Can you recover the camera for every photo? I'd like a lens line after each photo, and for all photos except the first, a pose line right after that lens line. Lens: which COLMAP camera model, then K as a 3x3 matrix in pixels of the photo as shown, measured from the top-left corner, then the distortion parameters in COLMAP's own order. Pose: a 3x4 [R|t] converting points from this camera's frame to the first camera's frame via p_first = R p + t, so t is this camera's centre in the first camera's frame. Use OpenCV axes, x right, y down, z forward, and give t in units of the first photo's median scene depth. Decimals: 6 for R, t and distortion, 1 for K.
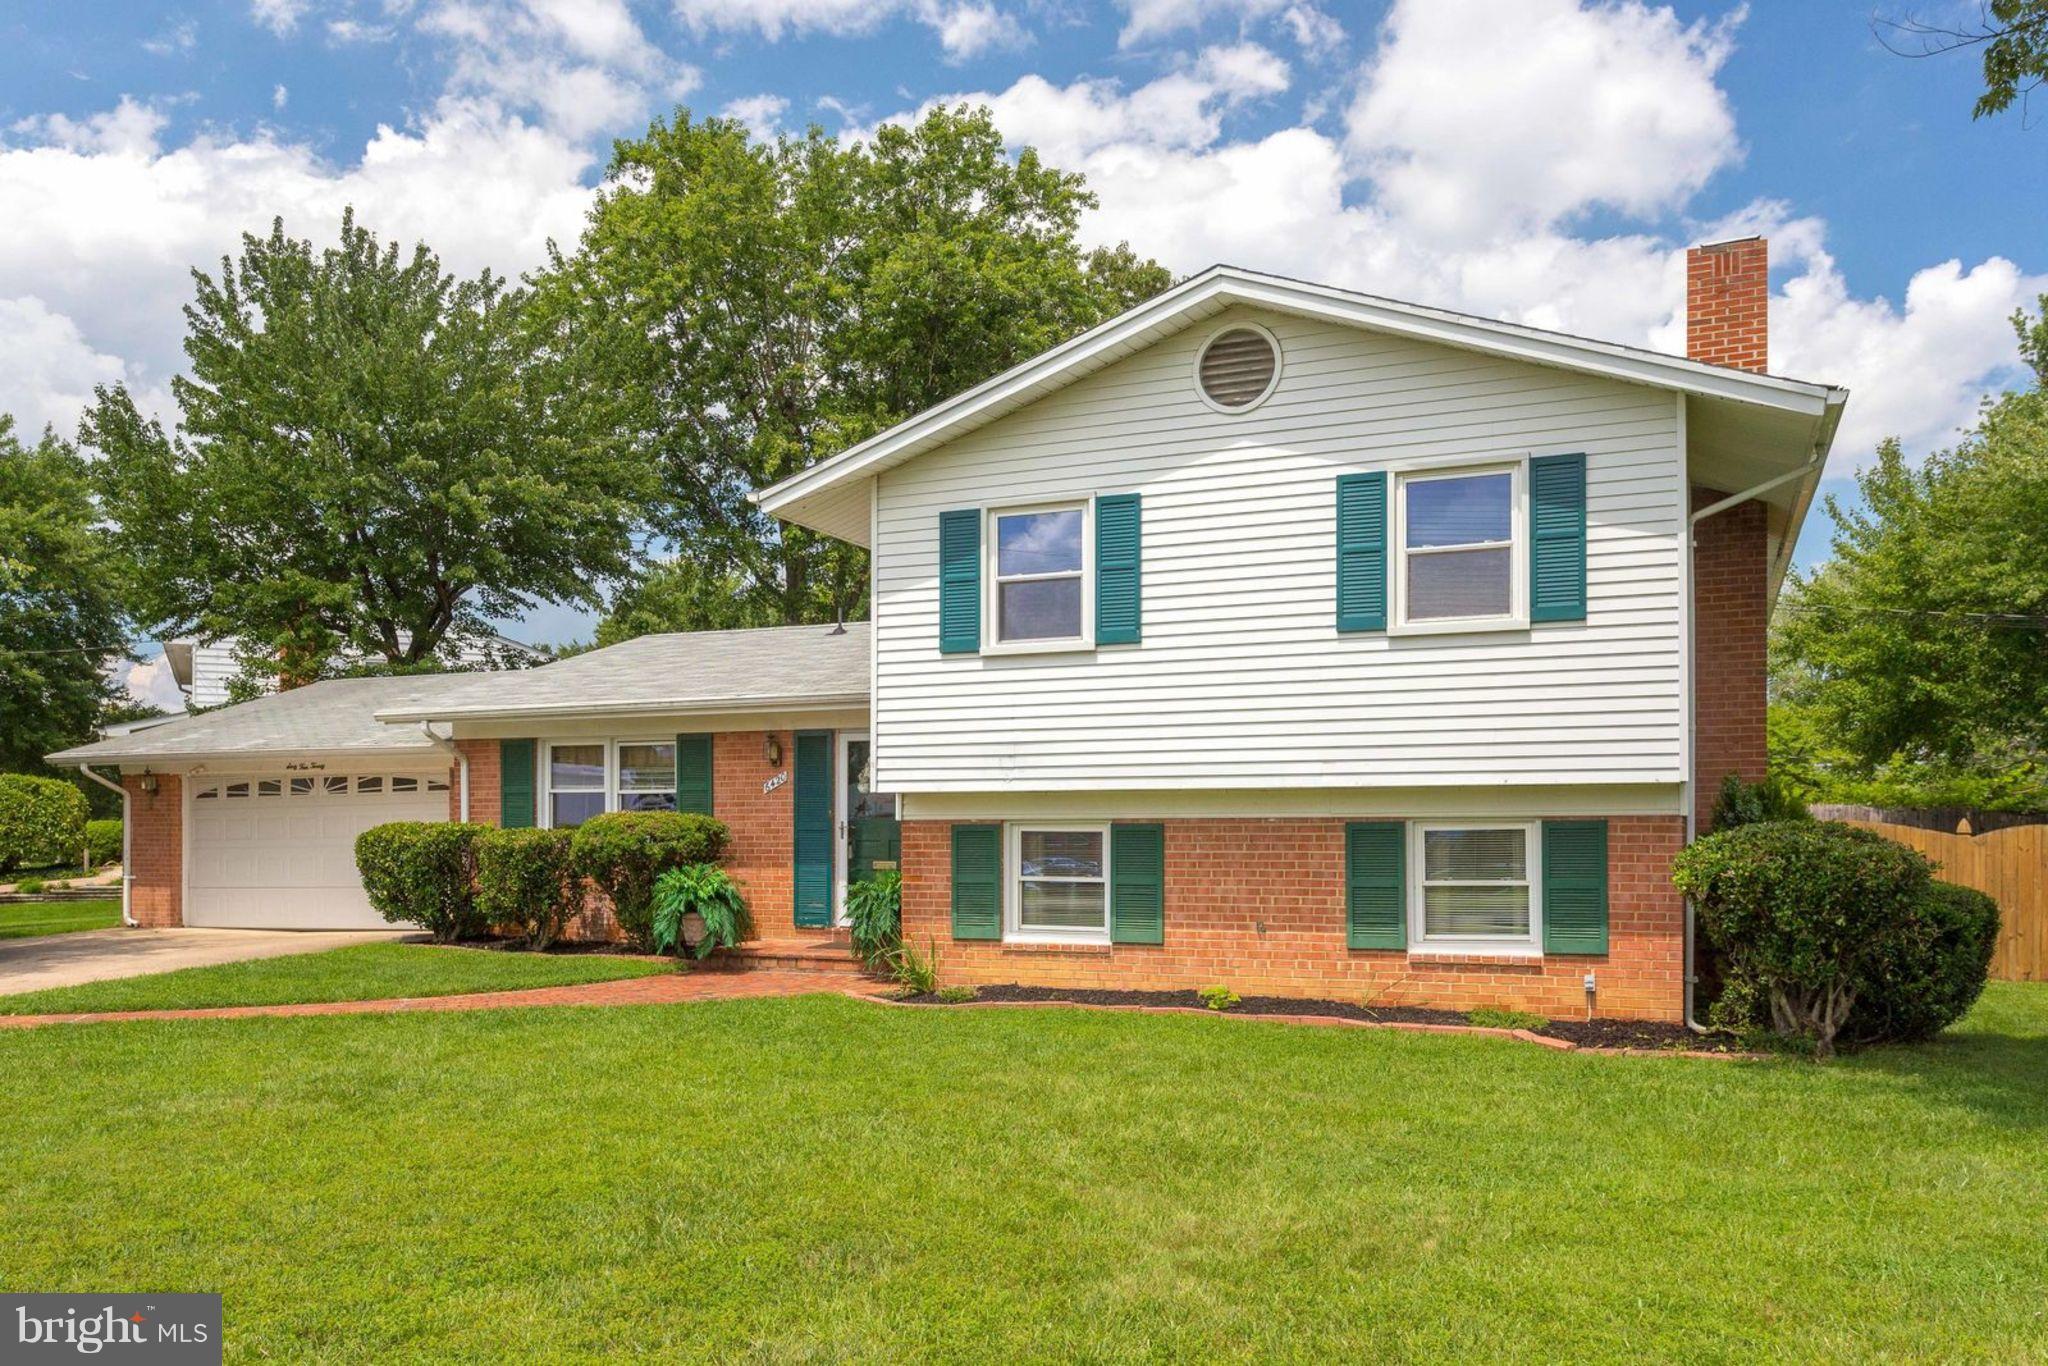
lens RADIAL K [[1487.5, 0, 1045.6], [0, 1487.5, 802.3], [0, 0, 1]] dist [0.005130, 0.001565]
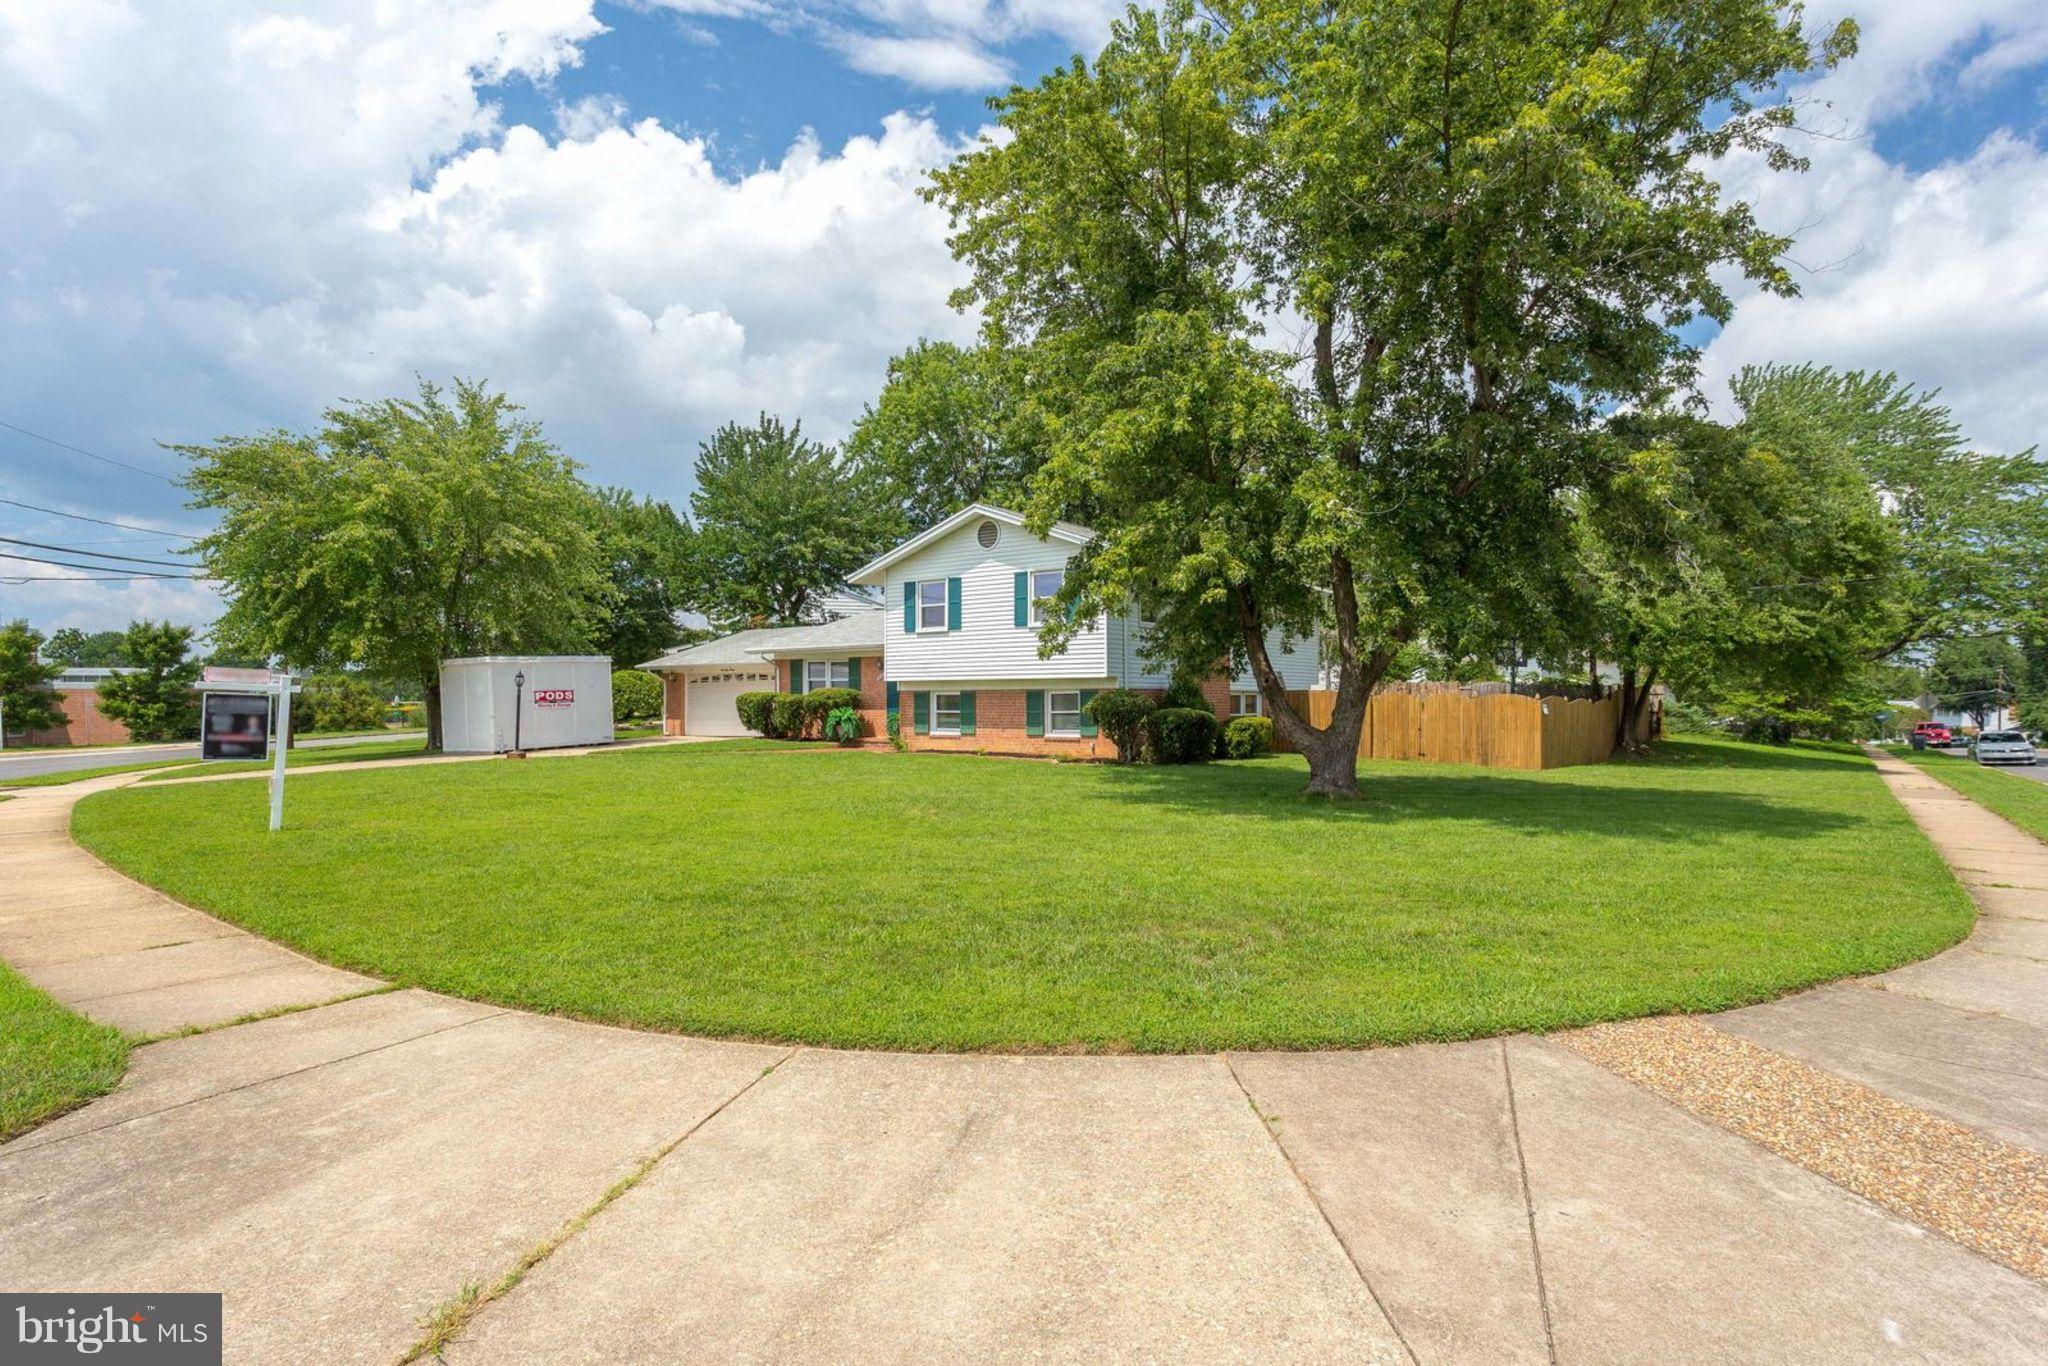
lens RADIAL K [[971.8, 0, 1022.2], [0, 971.8, 685.2], [0, 0, 1]] dist [0.004384, -0.000236]
pose [[0.973560, -0.001645, -0.228425, 0.514188], [0.002095, 0.999996, 0.001730, -0.001135], [0.228421, -0.002163, 0.973560, -0.678258]]
